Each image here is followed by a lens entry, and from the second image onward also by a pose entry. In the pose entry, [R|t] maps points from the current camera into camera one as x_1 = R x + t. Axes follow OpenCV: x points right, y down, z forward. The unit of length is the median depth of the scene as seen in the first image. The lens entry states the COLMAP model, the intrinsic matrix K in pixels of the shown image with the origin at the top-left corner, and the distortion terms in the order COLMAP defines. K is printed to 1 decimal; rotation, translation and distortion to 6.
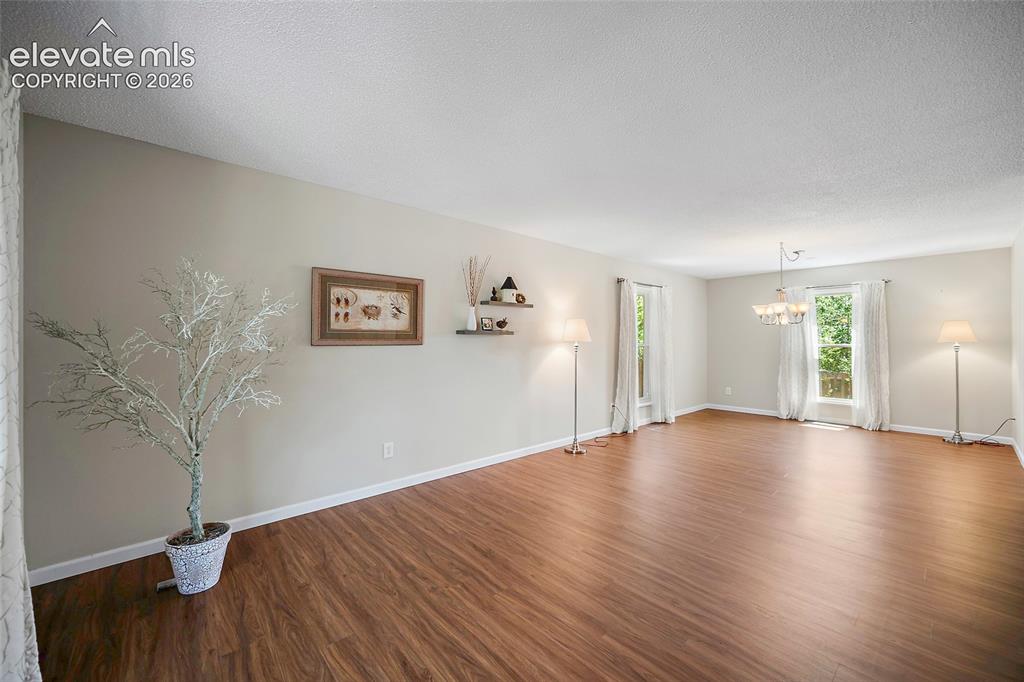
lens RADIAL K [[402.0, 0, 517.6], [0, 402.0, 339.4], [0, 0, 1]] dist [0.000596, -0.000653]
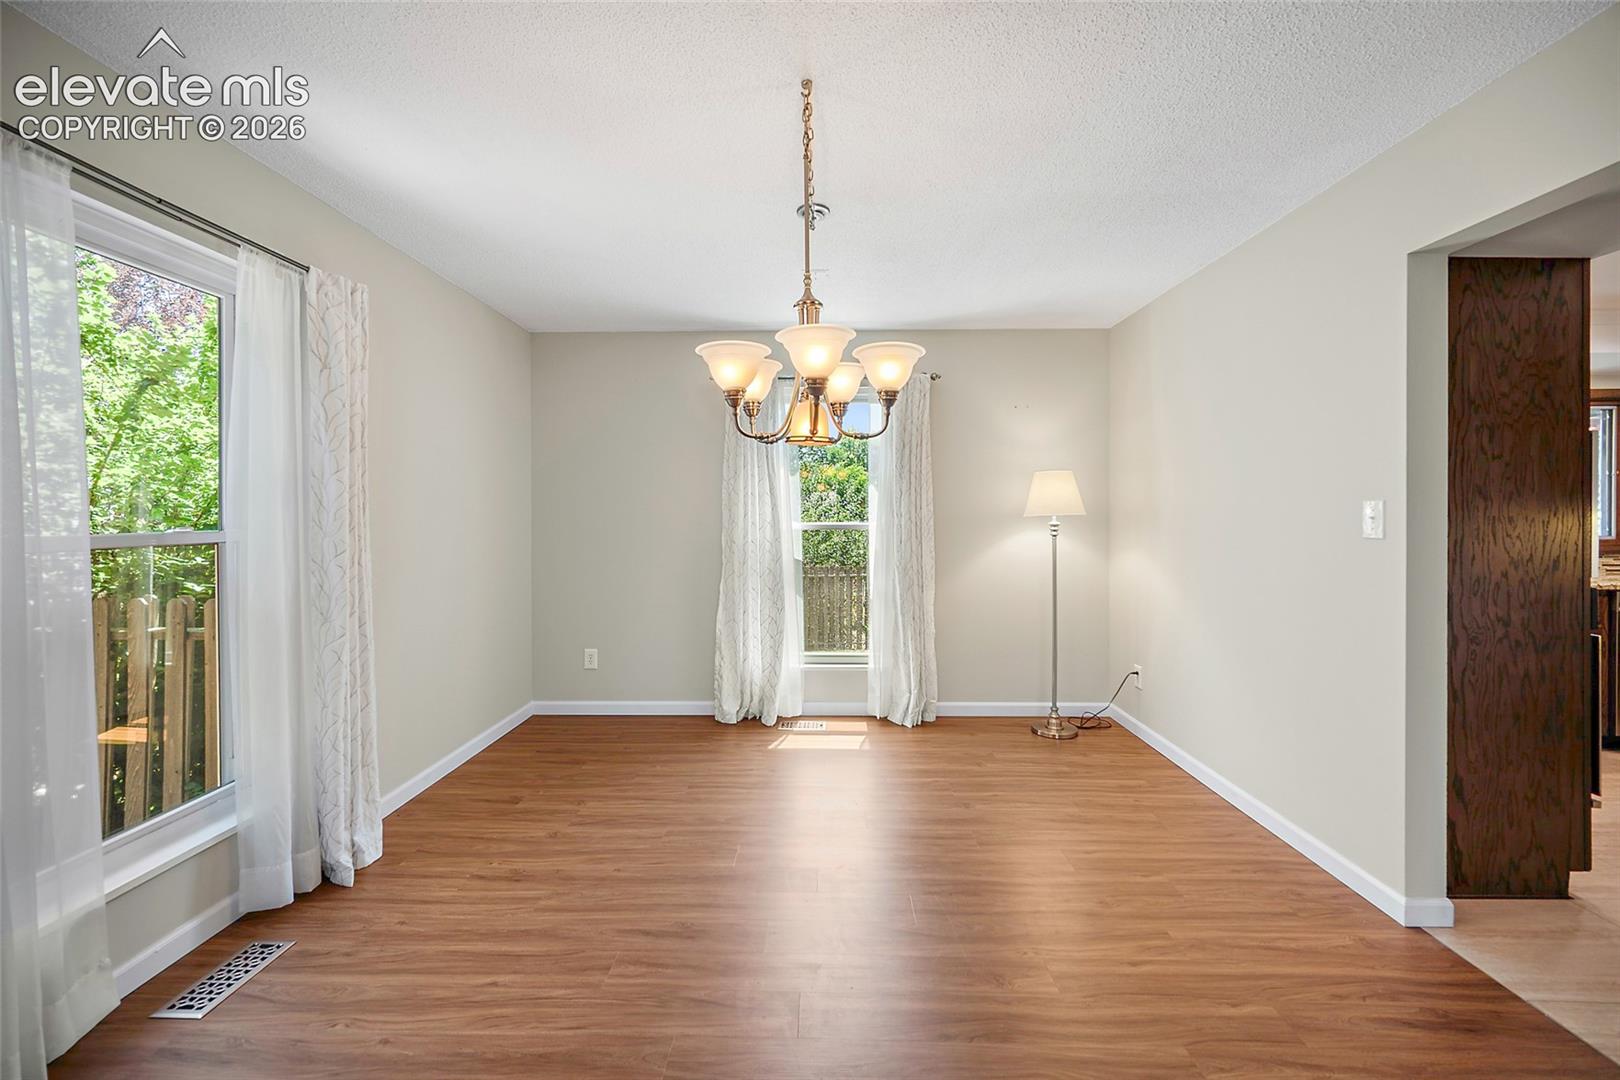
lens RADIAL K [[635.9, 0, 811.5], [0, 635.9, 524.6], [0, 0, 1]] dist [0.000596, -0.000653]
pose [[0.682477, -0.010627, 0.730830, 0.295922], [0.001612, 0.999914, 0.013035, 0.005562], [-0.730906, -0.007718, 0.682435, 0.567748]]
